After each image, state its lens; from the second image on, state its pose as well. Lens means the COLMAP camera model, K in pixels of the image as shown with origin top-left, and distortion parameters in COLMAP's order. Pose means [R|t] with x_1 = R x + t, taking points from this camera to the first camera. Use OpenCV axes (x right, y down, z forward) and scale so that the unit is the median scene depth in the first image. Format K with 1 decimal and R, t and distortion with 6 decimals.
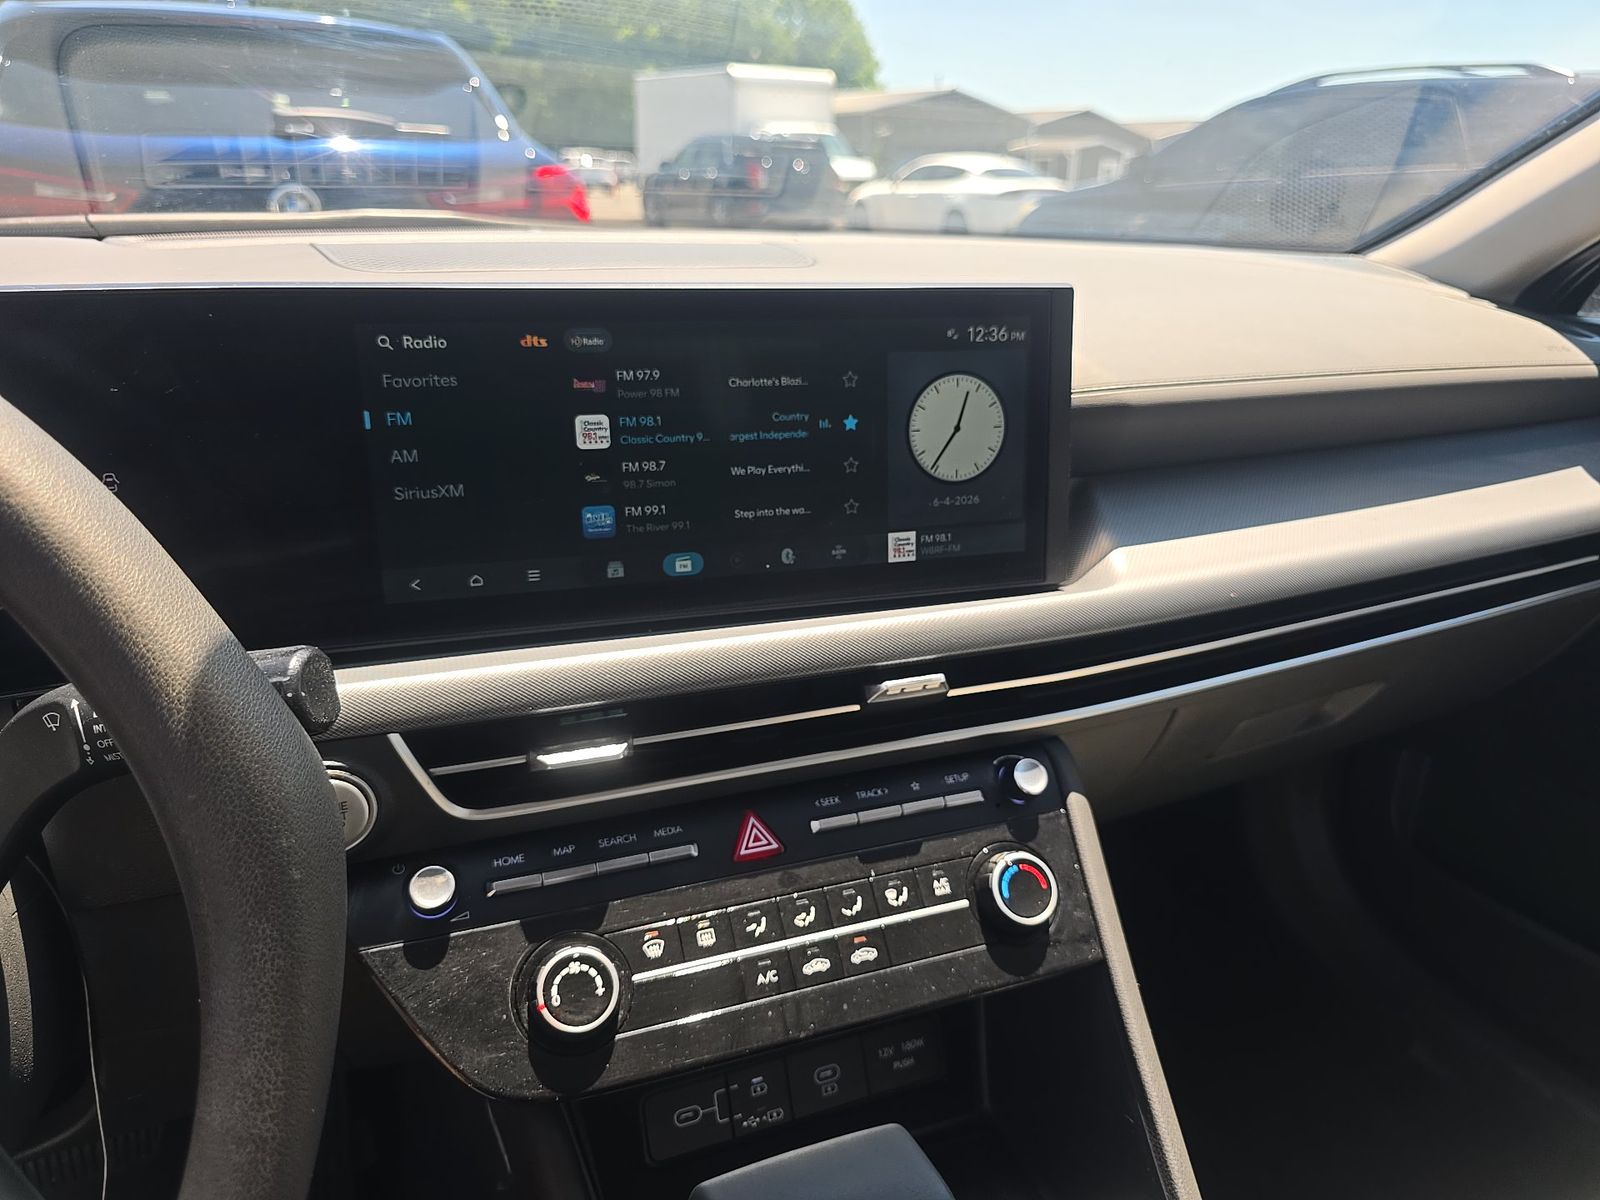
lens RADIAL K [[1098.6, 0, 800.0], [0, 1098.6, 600.0], [0, 0, 1]] dist [0.076440, -0.105171]
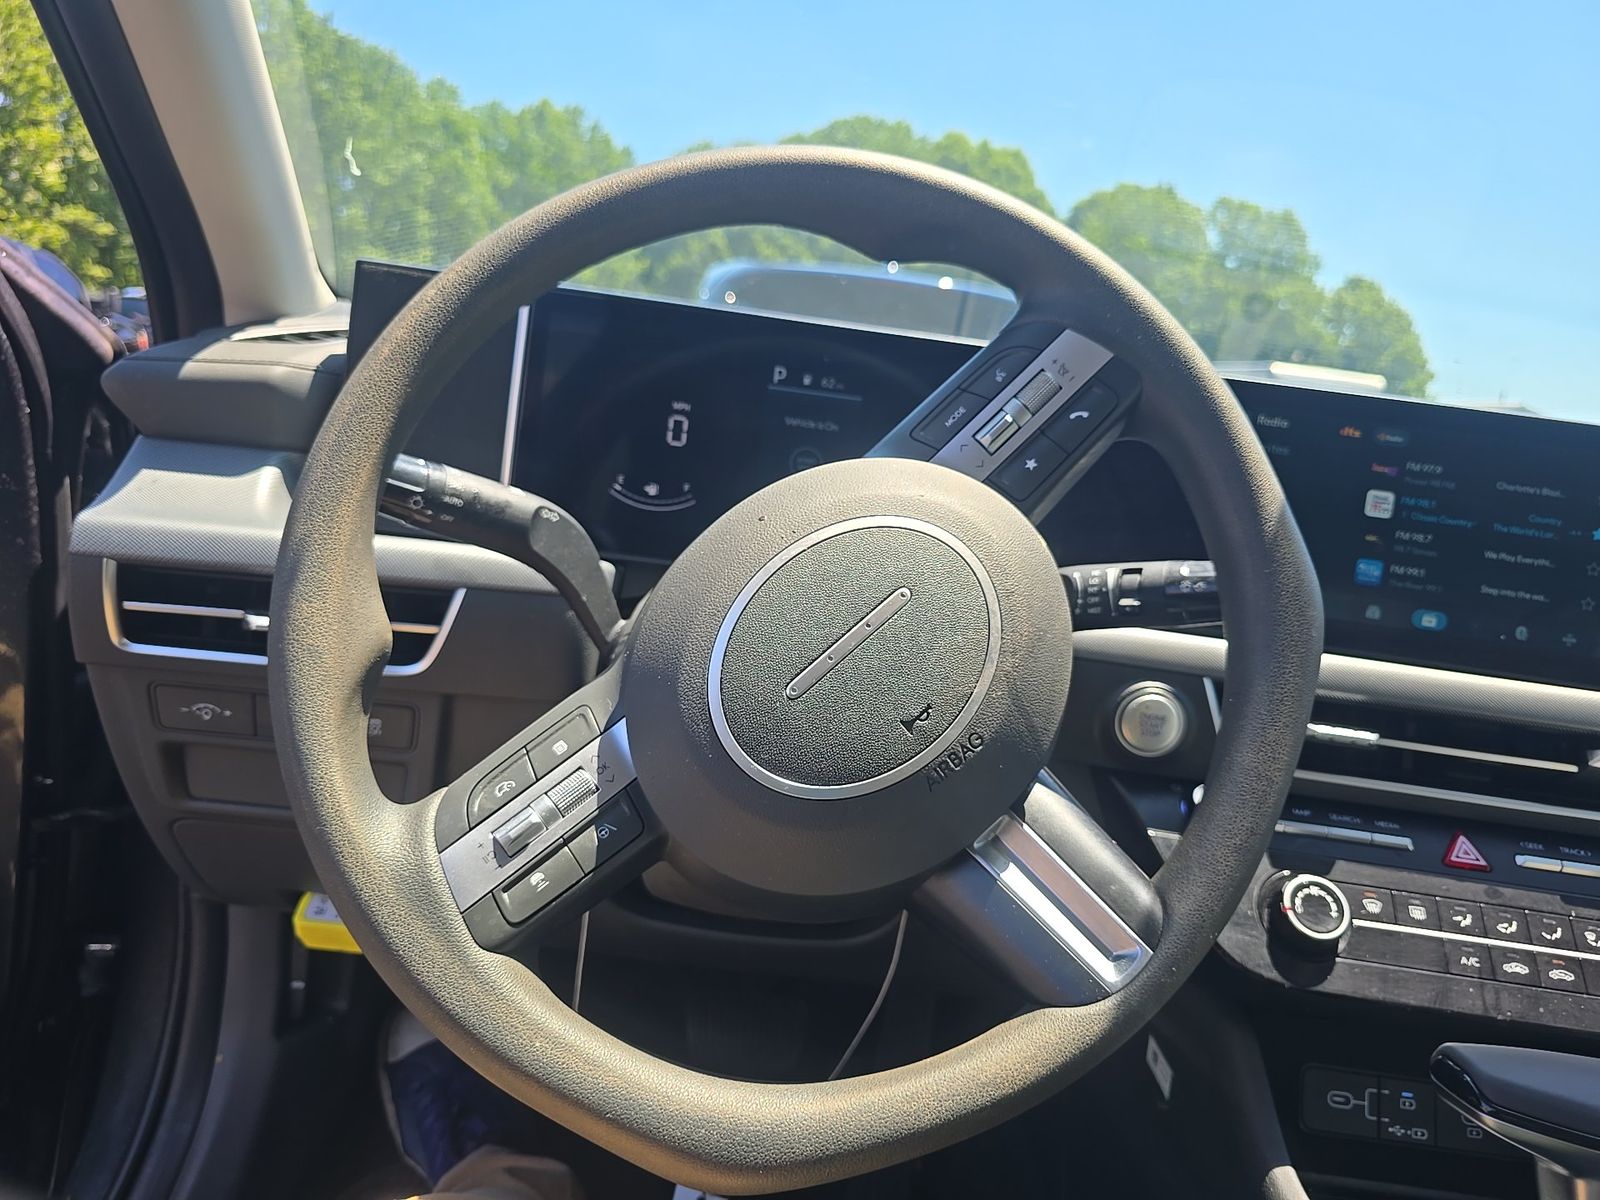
lens RADIAL K [[1119.9, 0, 800.0], [0, 1119.9, 600.0], [0, 0, 1]] dist [-0.002208, -0.003768]
pose [[0.903513, 0.161157, -0.397106, -0.253801], [-0.248044, 0.952274, -0.177901, 0.351832], [0.349483, 0.259236, 0.900366, -0.398632]]
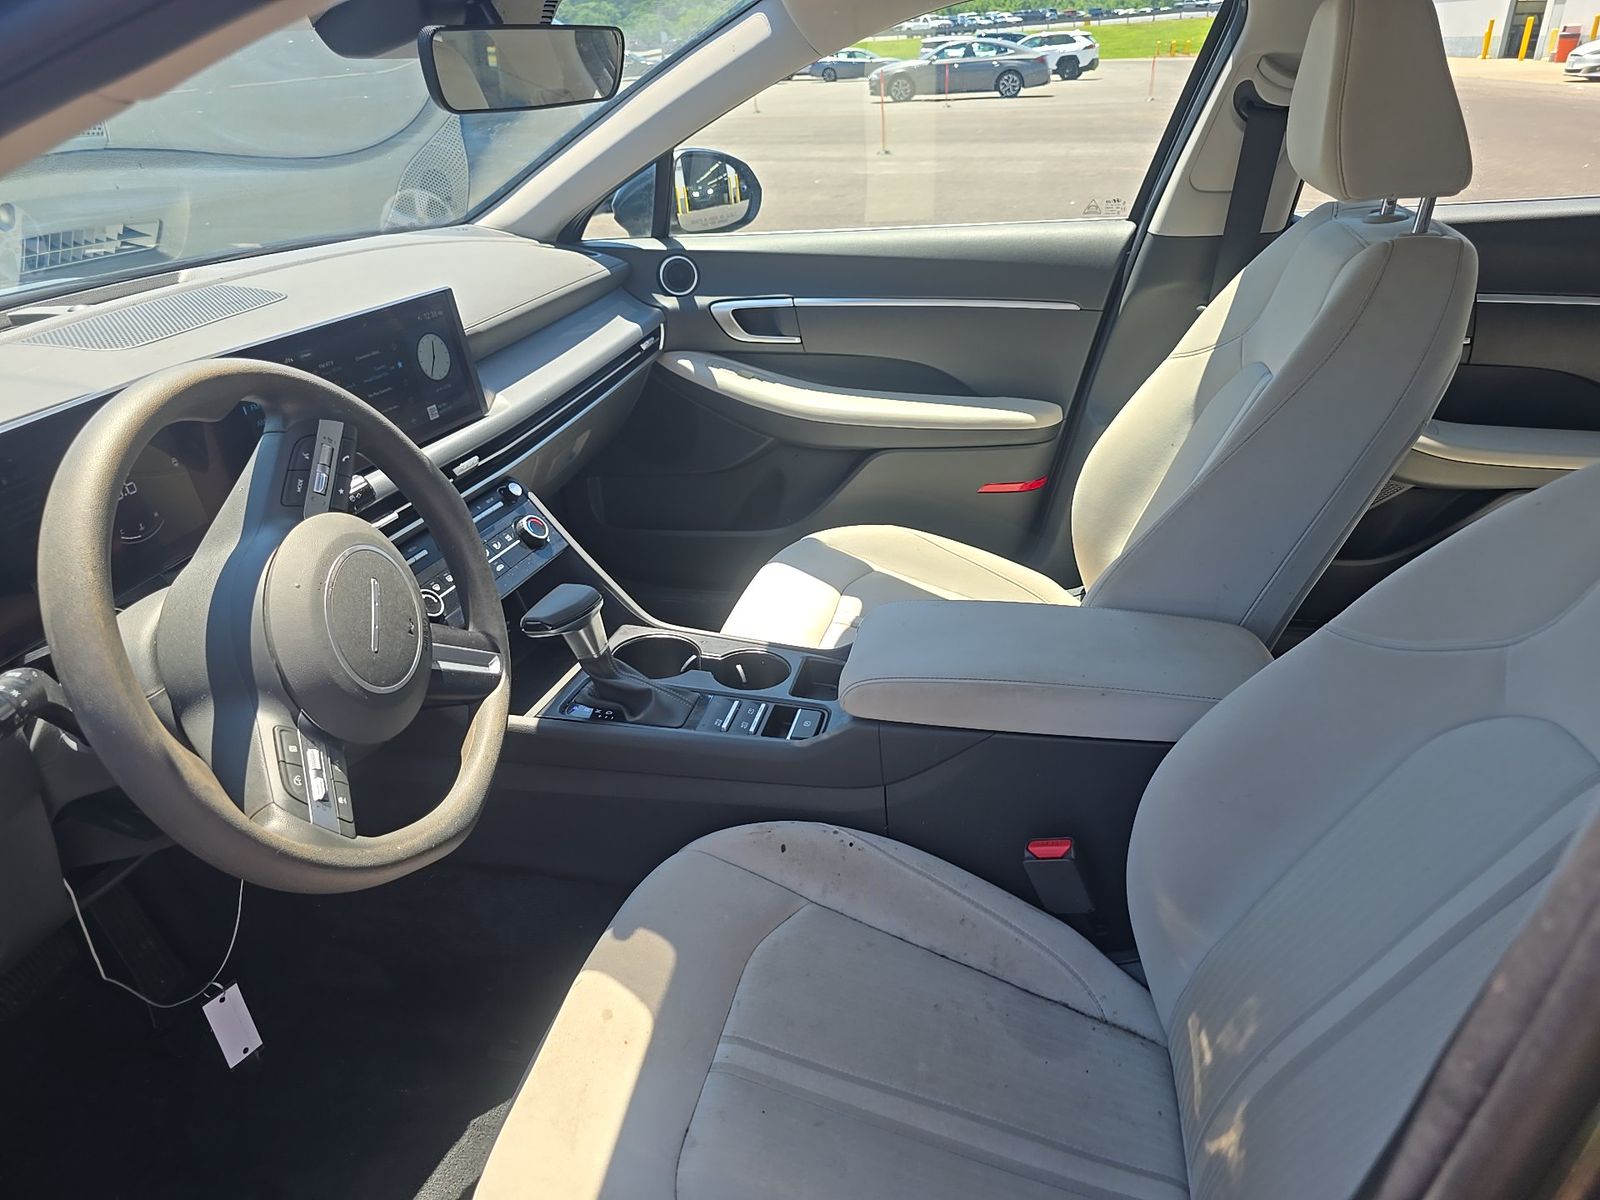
lens RADIAL K [[1098.6, 0, 800.0], [0, 1098.6, 600.0], [0, 0, 1]] dist [0.076440, -0.105171]
pose [[0.640762, -0.383180, 0.665280, -1.196705], [0.318278, 0.921152, 0.224006, 0.041572], [-0.698658, 0.068209, 0.712197, -1.258620]]
